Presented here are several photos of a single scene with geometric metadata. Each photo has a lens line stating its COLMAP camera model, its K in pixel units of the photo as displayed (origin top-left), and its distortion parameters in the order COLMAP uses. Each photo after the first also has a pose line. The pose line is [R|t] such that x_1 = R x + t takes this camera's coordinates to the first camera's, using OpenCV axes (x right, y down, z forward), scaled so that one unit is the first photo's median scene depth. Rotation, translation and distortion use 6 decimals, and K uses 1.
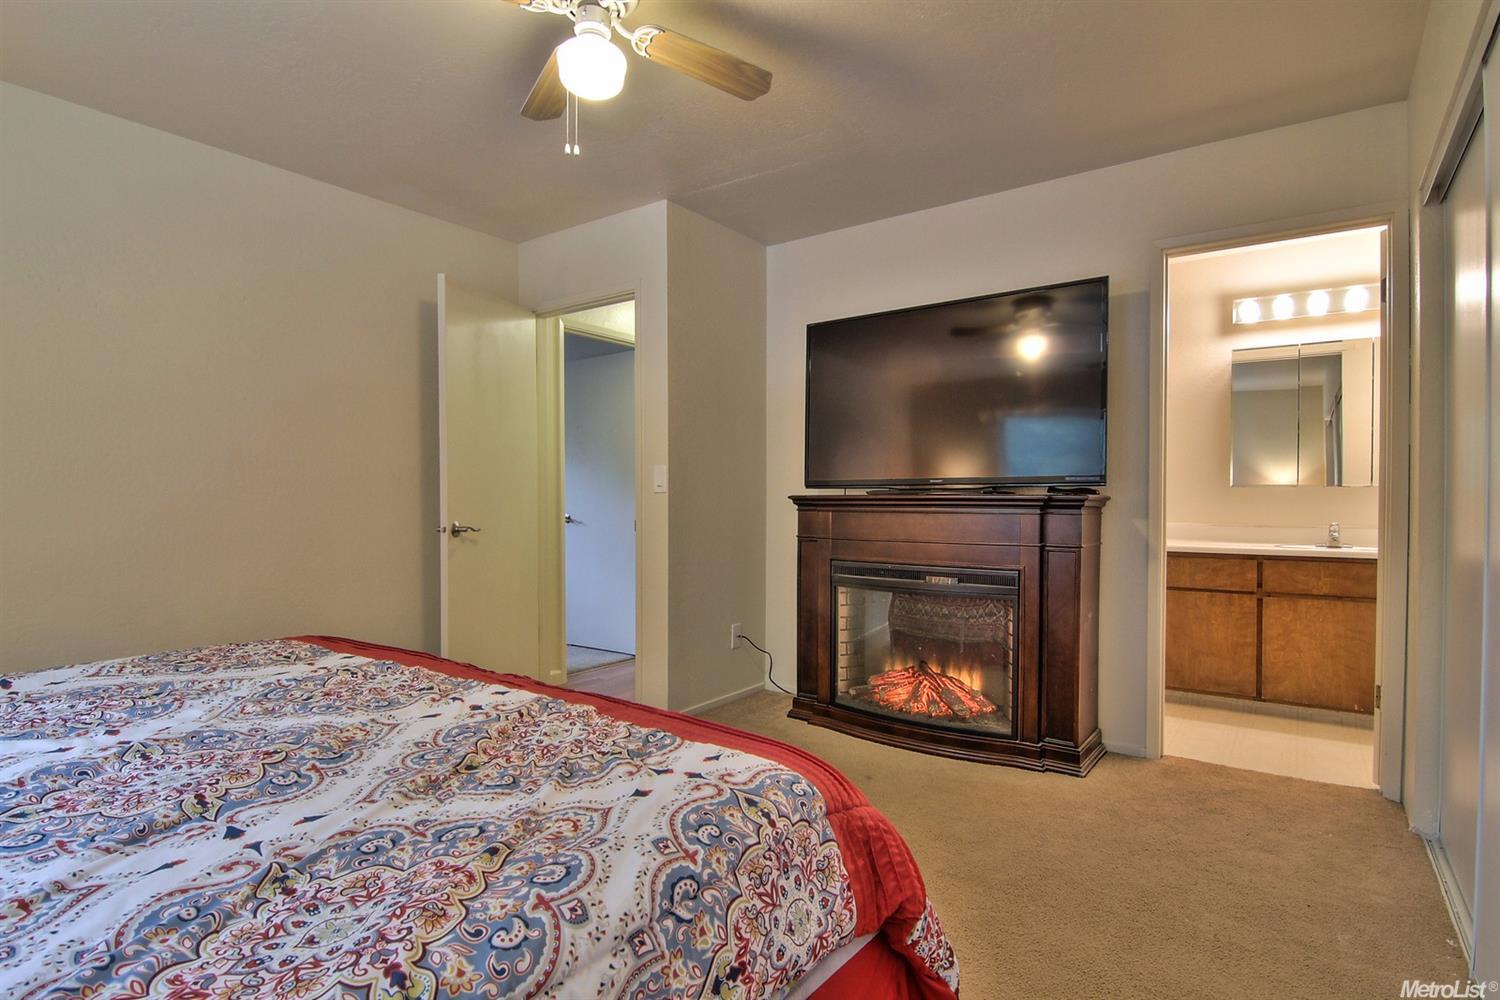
lens RADIAL K [[760.8, 0, 747.0], [0, 760.8, 508.2], [0, 0, 1]] dist [-0.002467, -0.013610]
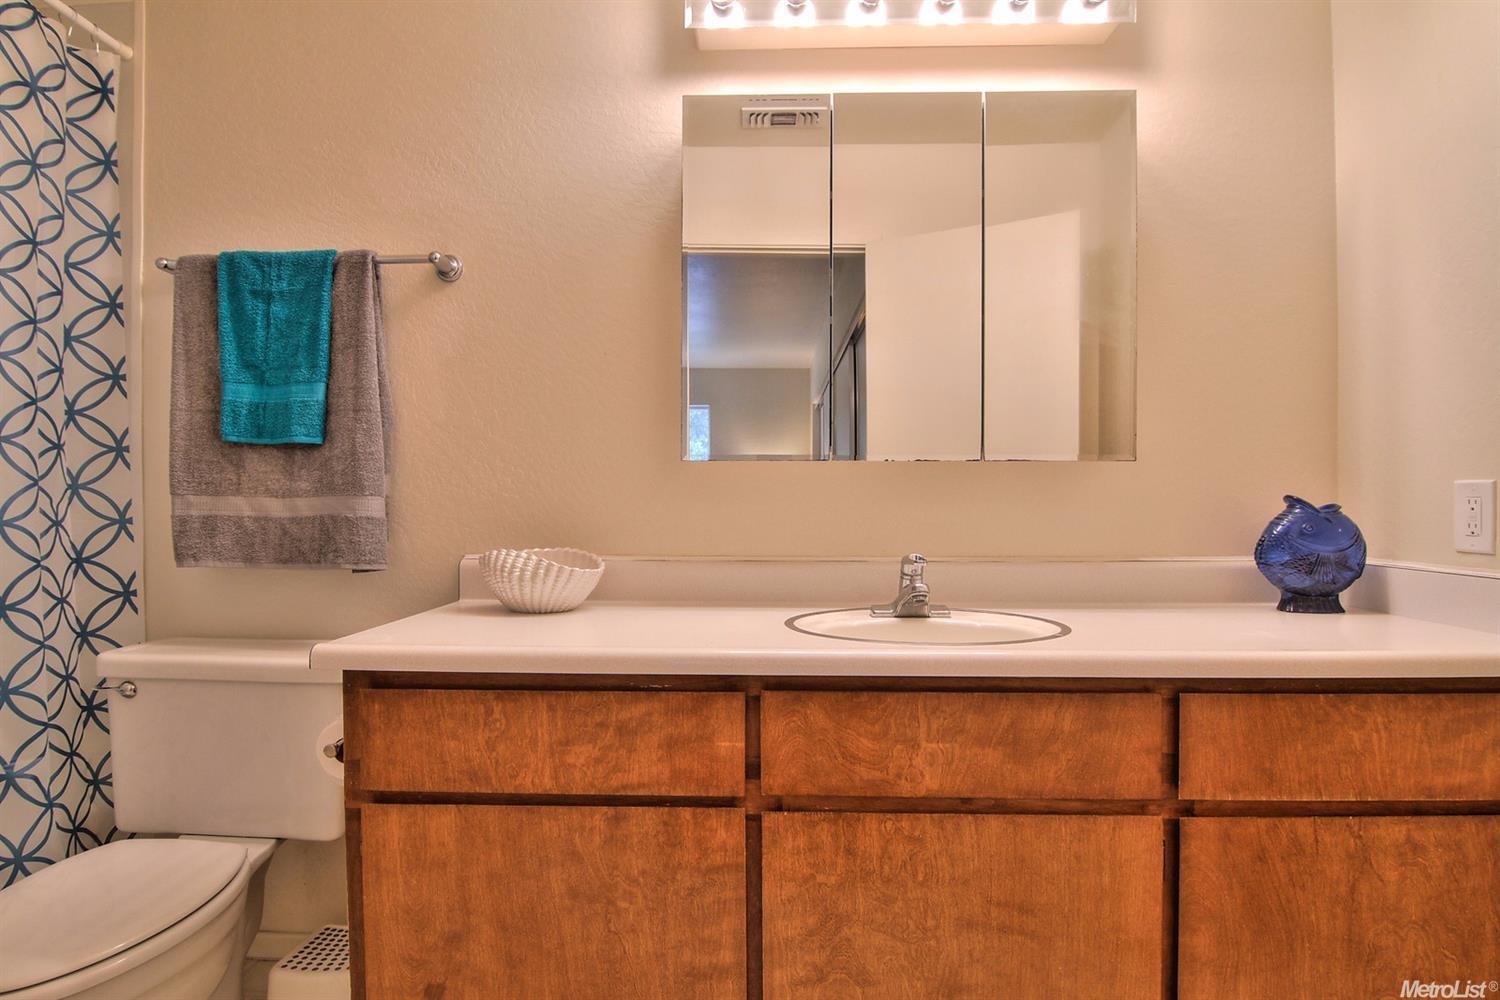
lens RADIAL K [[760.8, 0, 747.0], [0, 760.8, 508.2], [0, 0, 1]] dist [-0.002467, -0.013610]
pose [[0.826780, -0.007230, 0.562479, 0.507236], [0.011359, 0.999928, -0.003844, -0.003365], [-0.562411, 0.009567, 0.826803, 0.753051]]
